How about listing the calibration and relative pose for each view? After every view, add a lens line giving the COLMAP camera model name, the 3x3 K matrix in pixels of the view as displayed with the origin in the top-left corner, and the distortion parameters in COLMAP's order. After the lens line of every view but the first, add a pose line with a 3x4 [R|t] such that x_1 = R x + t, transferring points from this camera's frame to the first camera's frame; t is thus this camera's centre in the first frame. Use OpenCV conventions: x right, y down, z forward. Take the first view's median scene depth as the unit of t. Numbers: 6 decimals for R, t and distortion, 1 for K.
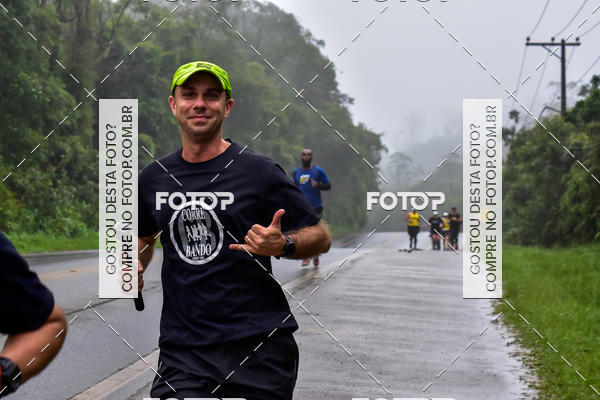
lens RADIAL K [[1765.4, 0, 300.0], [0, 1765.4, 200.0], [0, 0, 1]] dist [0.123651, 1.061323]
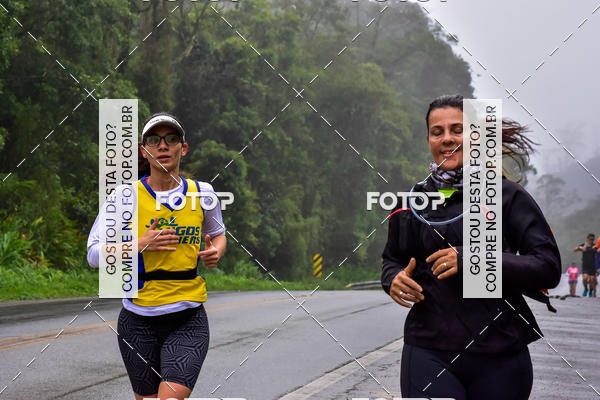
lens RADIAL K [[1846.2, 0, 316.4], [0, 1846.2, 199.2], [0, 0, 1]] dist [0.529708, -1.291488]
pose [[0.997221, 0.004283, -0.074377, 0.013269], [-0.006087, 0.999692, -0.024048, 0.005334], [0.074251, 0.024434, 0.996940, 0.152714]]
